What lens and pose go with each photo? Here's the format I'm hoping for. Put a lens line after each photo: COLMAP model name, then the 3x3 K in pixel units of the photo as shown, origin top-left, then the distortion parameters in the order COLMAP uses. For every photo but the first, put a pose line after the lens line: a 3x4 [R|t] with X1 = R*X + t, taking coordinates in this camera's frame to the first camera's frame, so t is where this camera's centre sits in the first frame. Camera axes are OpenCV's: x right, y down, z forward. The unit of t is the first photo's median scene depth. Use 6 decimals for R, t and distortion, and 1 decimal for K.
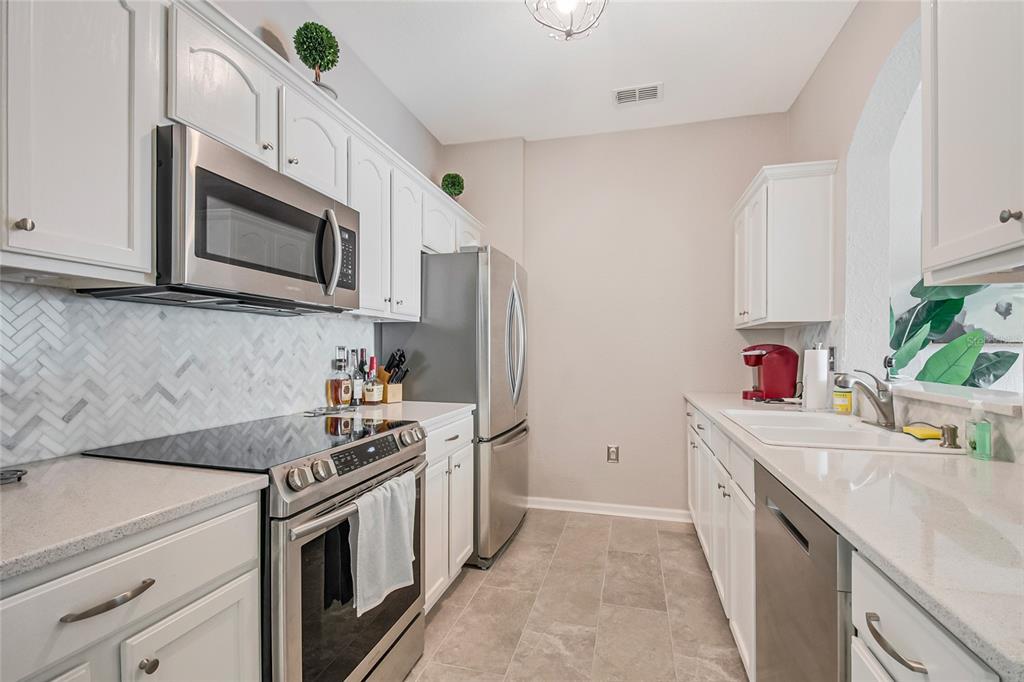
lens RADIAL K [[449.6, 0, 516.6], [0, 449.6, 345.6], [0, 0, 1]] dist [0.033576, -0.021260]
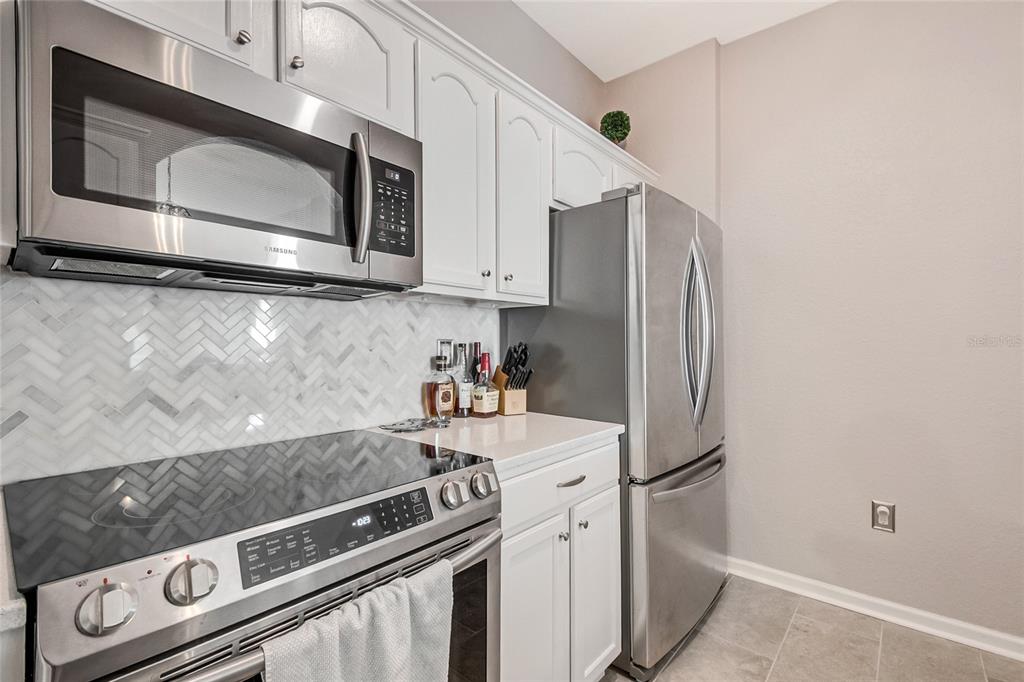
lens RADIAL K [[453.2, 0, 524.1], [0, 453.2, 337.3], [0, 0, 1]] dist [0.034117, -0.016885]
pose [[0.904819, -0.011438, -0.425642, 0.069358], [0.009544, 0.999933, -0.006583, 0.004197], [0.425689, 0.001894, 0.904868, 0.371932]]
